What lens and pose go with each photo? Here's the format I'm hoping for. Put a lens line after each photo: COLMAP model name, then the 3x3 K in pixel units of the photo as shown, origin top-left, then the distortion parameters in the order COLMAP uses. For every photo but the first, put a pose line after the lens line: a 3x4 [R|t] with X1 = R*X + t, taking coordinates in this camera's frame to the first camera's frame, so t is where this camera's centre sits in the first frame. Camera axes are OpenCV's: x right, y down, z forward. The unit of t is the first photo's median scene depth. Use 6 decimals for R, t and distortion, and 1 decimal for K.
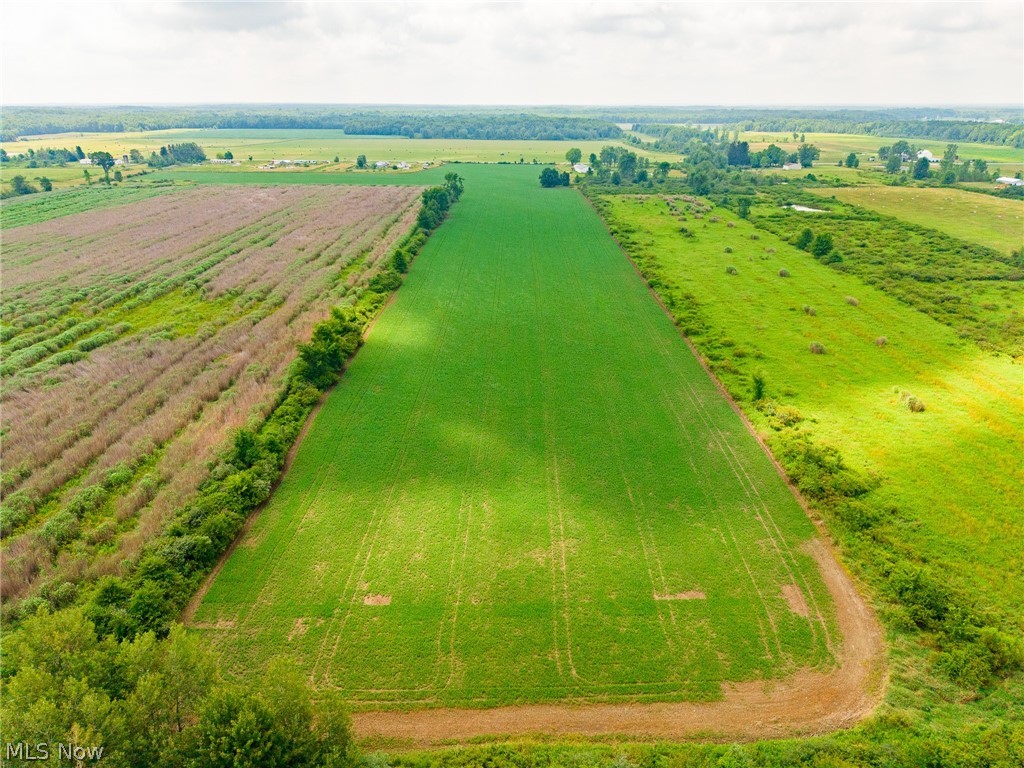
lens RADIAL K [[682.5, 0, 514.9], [0, 682.5, 383.8], [0, 0, 1]] dist [0.035201, -0.039356]
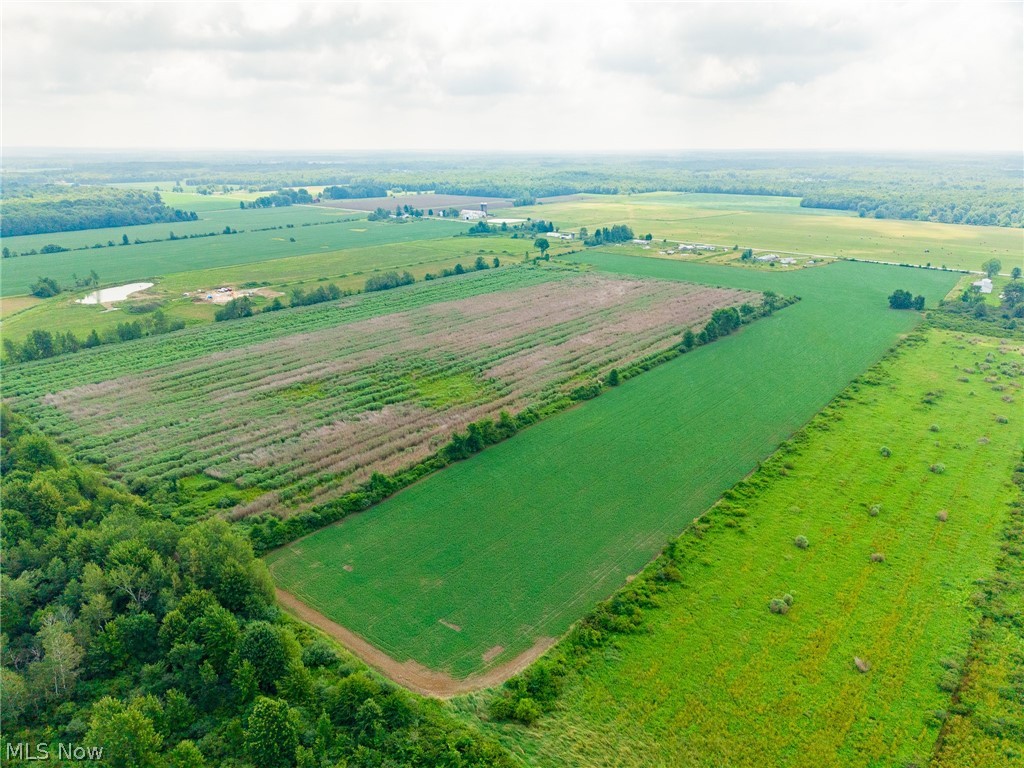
lens RADIAL K [[682.5, 0, 509.7], [0, 682.5, 388.8], [0, 0, 1]] dist [0.035201, -0.039356]
pose [[0.763593, 0.215383, -0.608717, 0.187360], [-0.243743, 0.969128, 0.037149, -0.059711], [0.597926, 0.120004, 0.792518, -0.067894]]
